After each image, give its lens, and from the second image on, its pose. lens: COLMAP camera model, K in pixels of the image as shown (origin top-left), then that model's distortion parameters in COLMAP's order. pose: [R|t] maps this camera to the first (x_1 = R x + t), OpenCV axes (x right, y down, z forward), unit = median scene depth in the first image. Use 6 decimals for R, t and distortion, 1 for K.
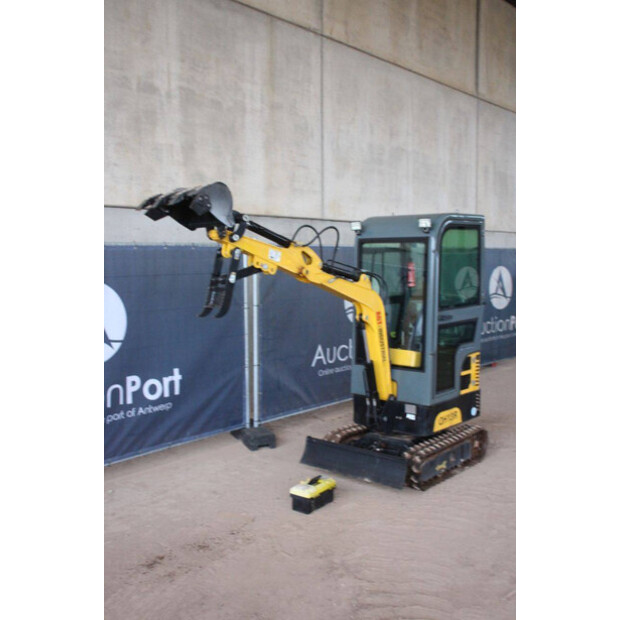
lens RADIAL K [[653.6, 0, 310.2], [0, 653.6, 312.7], [0, 0, 1]] dist [-0.050307, 0.000000]
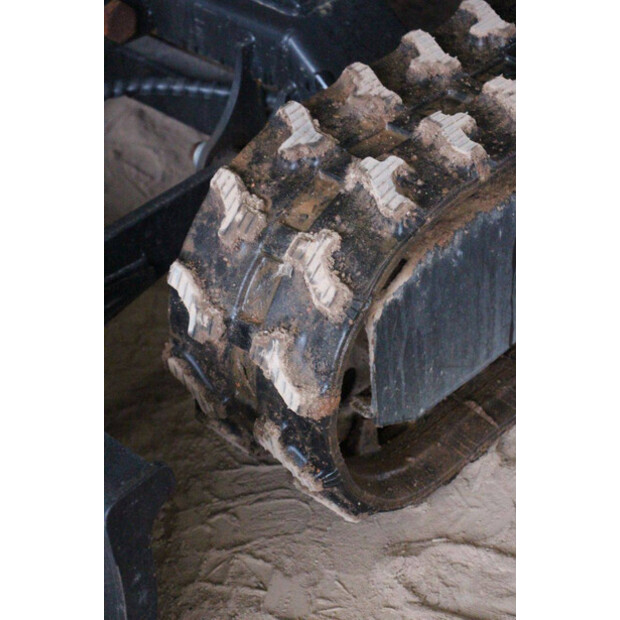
lens RADIAL K [[1464.5, 0, 316.4], [0, 1464.5, 310.8], [0, 0, 1]] dist [0.428703, 0.000000]
pose [[0.995696, -0.006179, -0.092477, 0.163288], [0.054724, 0.844481, 0.532783, 0.104409], [0.074803, -0.535550, 0.841184, 0.727128]]
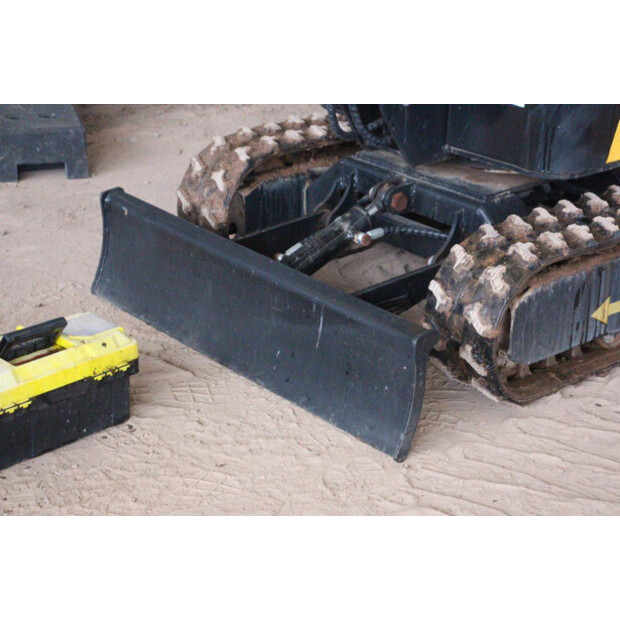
lens RADIAL K [[1464.5, 0, 308.5], [0, 1464.5, 310.7], [0, 0, 1]] dist [0.428703, 0.000000]
pose [[0.986964, 0.076452, -0.141626, 0.154565], [-0.028451, 0.948993, 0.314012, 0.062333], [0.158409, -0.305889, 0.938796, 0.429264]]
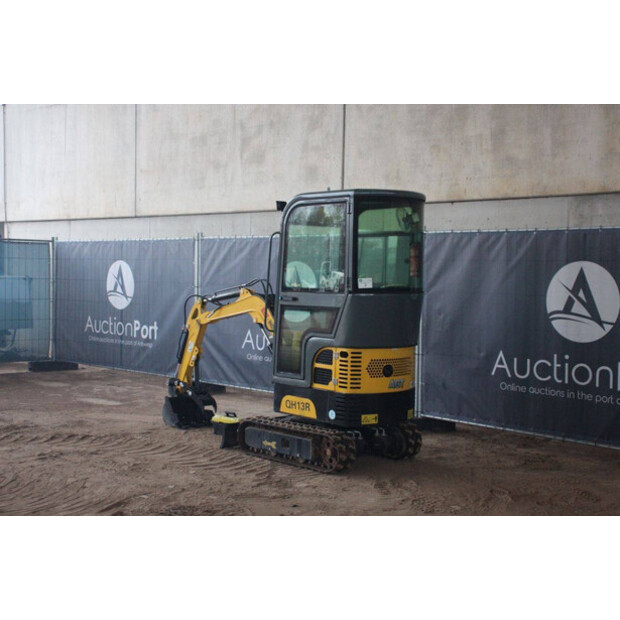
lens RADIAL K [[918.7, 0, 315.9], [0, 918.7, 310.9], [0, 0, 1]] dist [0.125605, 0.000000]
pose [[-0.086212, 0.048124, -0.995114, 1.508997], [-0.100984, 0.993266, 0.056783, -0.054902], [0.991146, 0.105386, -0.080771, 1.090034]]
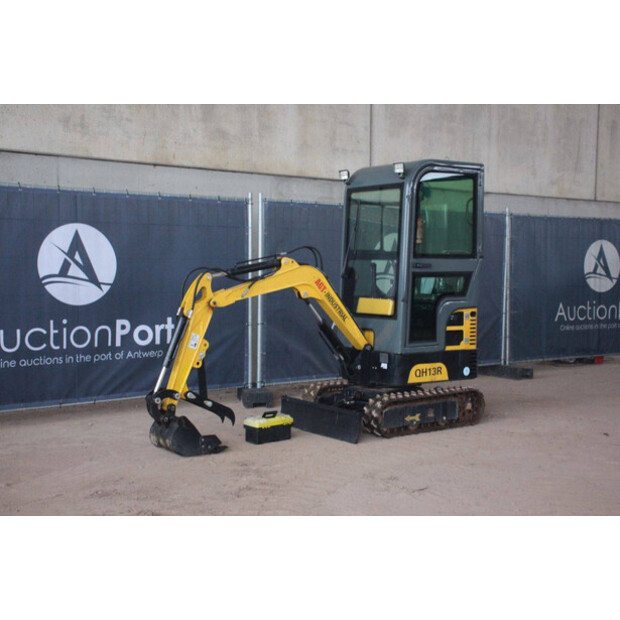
lens RADIAL K [[864.3, 0, 313.5], [0, 864.3, 309.2], [0, 0, 1]] dist [0.085827, 0.000000]
pose [[0.978586, 0.021417, -0.204719, 0.296806], [-0.028292, 0.999128, -0.030716, 0.110104], [0.203883, 0.035850, 0.978339, -0.280503]]
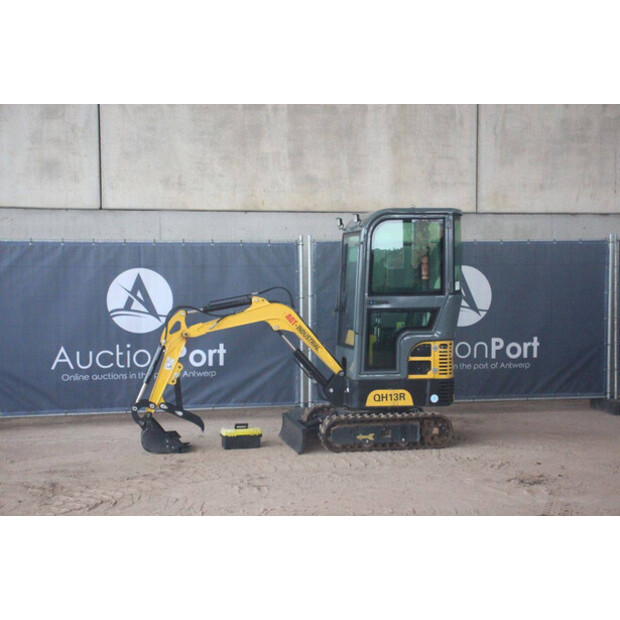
lens RADIAL K [[1004.8, 0, 315.1], [0, 1004.8, 311.3], [0, 0, 1]] dist [0.164436, 0.000000]
pose [[0.795572, 0.022835, -0.605428, 1.086866], [-0.050032, 0.998353, -0.028090, 0.070852], [0.603789, 0.052638, 0.795404, -0.393740]]
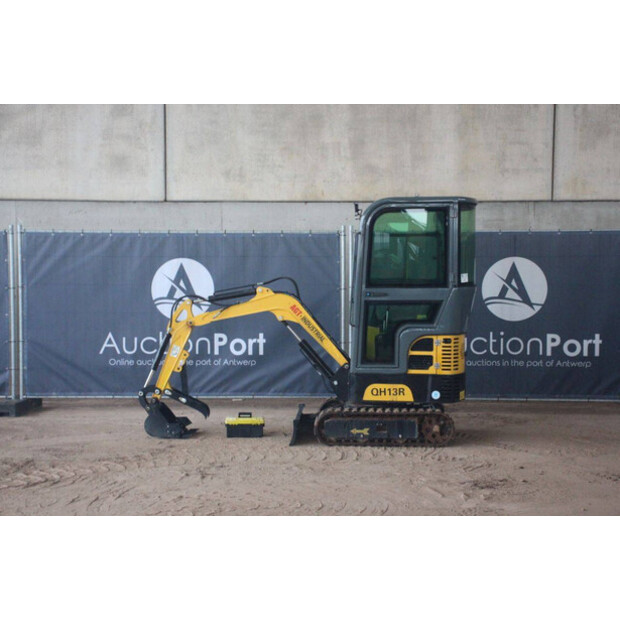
lens RADIAL K [[1004.8, 0, 312.3], [0, 1004.8, 310.4], [0, 0, 1]] dist [0.164436, 0.000000]
pose [[0.624654, 0.040168, -0.779868, 1.353890], [-0.070986, 0.997462, -0.005482, 0.047209], [0.777669, 0.058785, 0.625920, -0.112331]]
